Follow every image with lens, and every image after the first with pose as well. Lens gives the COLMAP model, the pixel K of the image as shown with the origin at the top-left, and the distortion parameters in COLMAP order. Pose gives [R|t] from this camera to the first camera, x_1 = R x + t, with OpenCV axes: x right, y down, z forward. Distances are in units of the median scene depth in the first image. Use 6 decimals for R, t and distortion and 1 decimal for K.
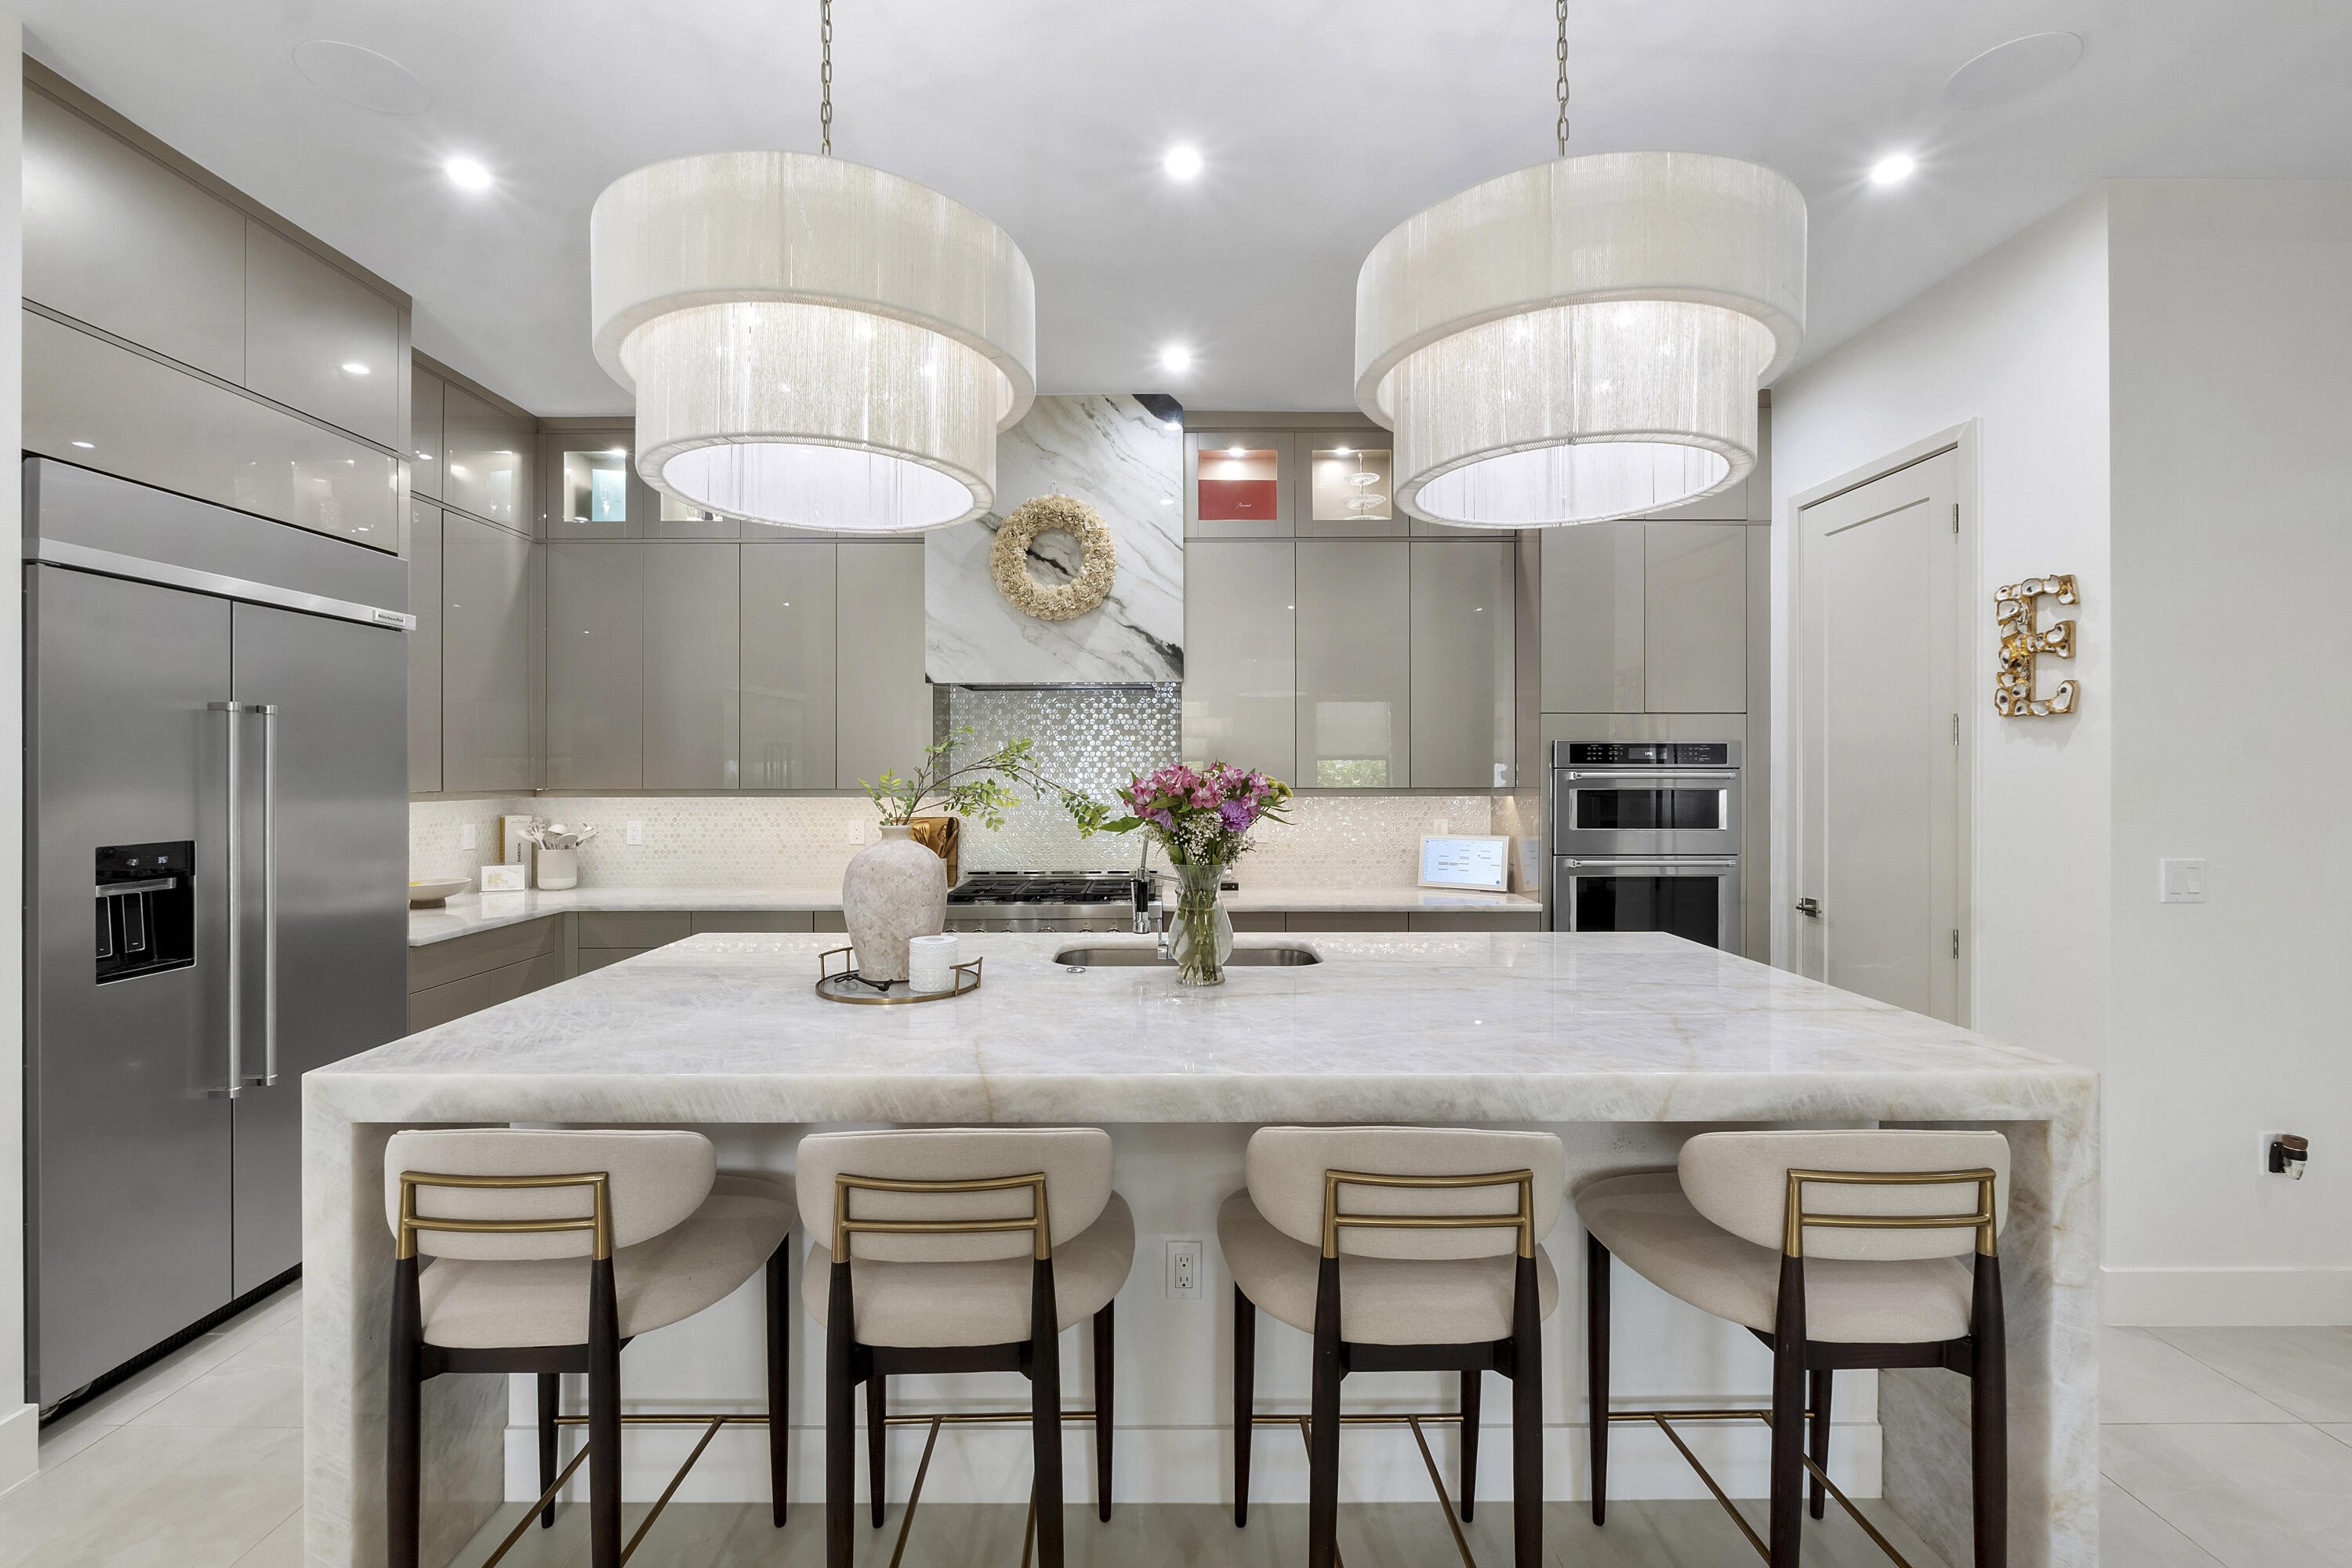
lens RADIAL K [[1000.9, 0, 1170.5], [0, 1000.9, 766.3], [0, 0, 1]] dist [-0.007580, -0.000410]
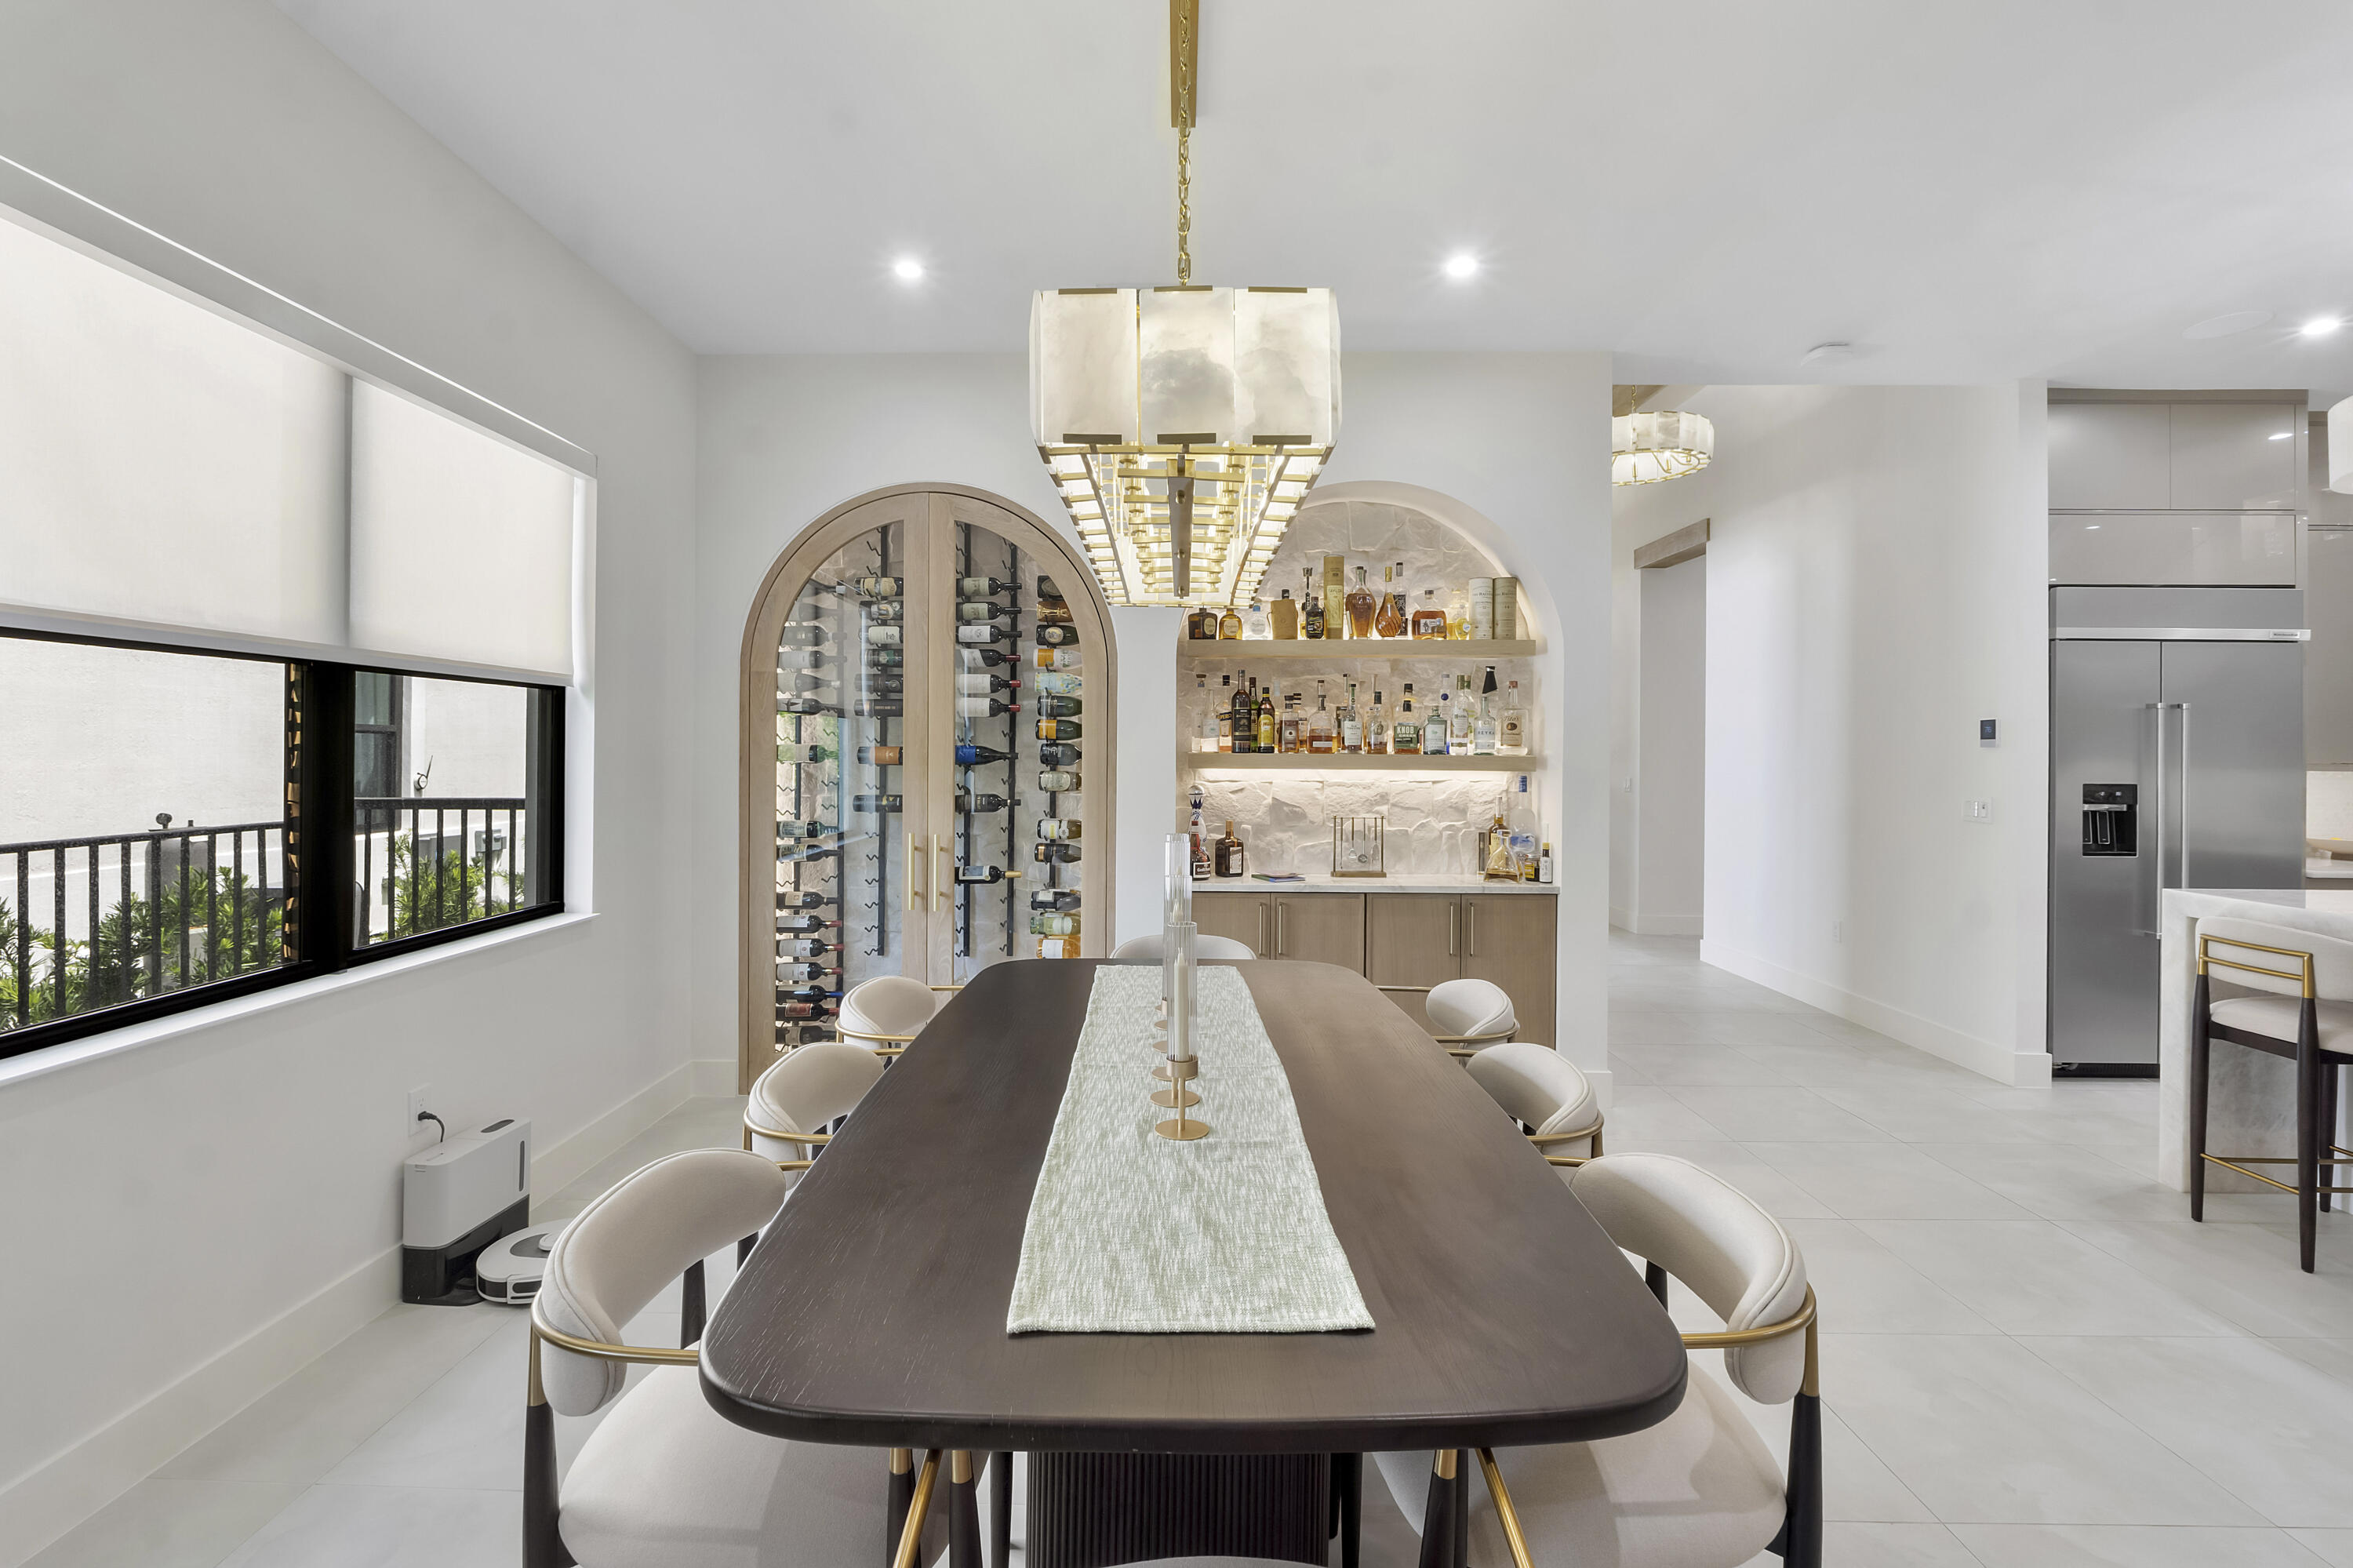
lens RADIAL K [[1001.3, 0, 1168.6], [0, 1001.3, 748.1], [0, 0, 1]] dist [-0.007580, -0.000410]
pose [[-0.025024, -0.000997, -0.999686, 0.609939], [-0.002970, 0.999995, -0.000923, 0.013917], [0.999682, 0.002946, -0.025027, -0.497382]]
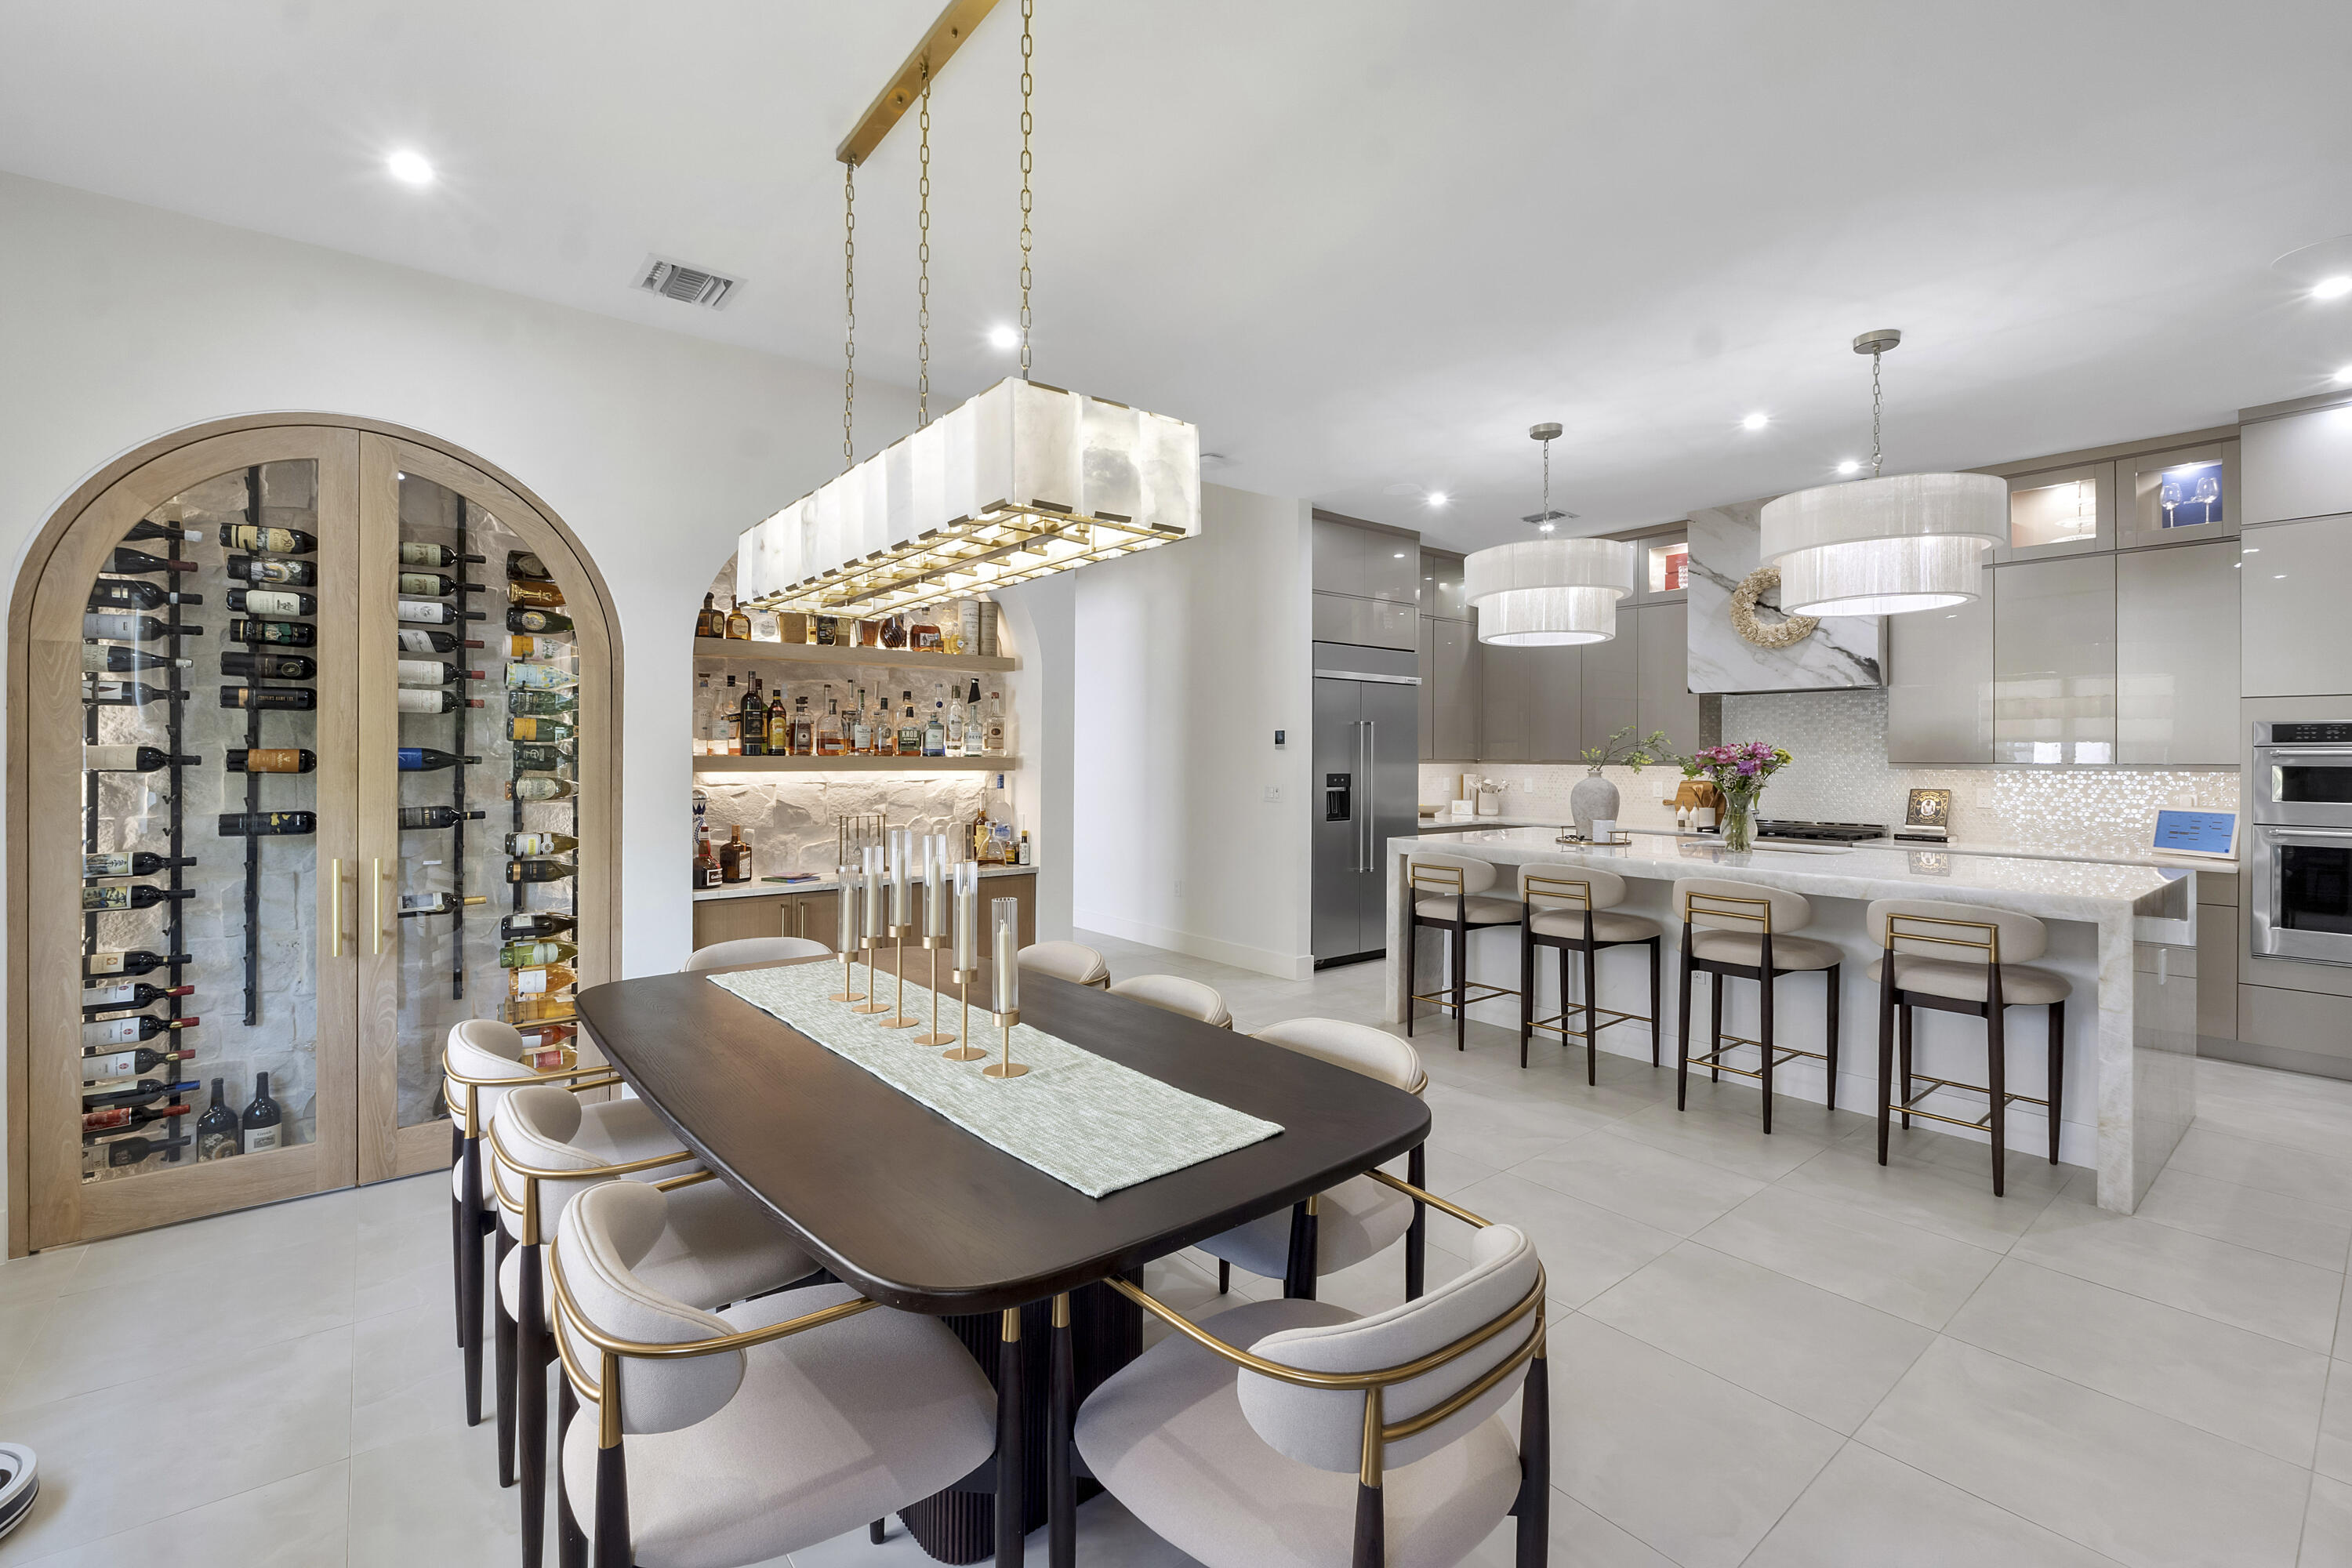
lens RADIAL K [[1000.9, 0, 1166.5], [0, 1000.9, 750.7], [0, 0, 1]] dist [-0.007580, -0.000410]
pose [[0.613750, 0.000431, -0.789500, 0.642436], [-0.001969, 0.999998, -0.000985, 0.012856], [0.789498, 0.002159, 0.613750, -0.800598]]
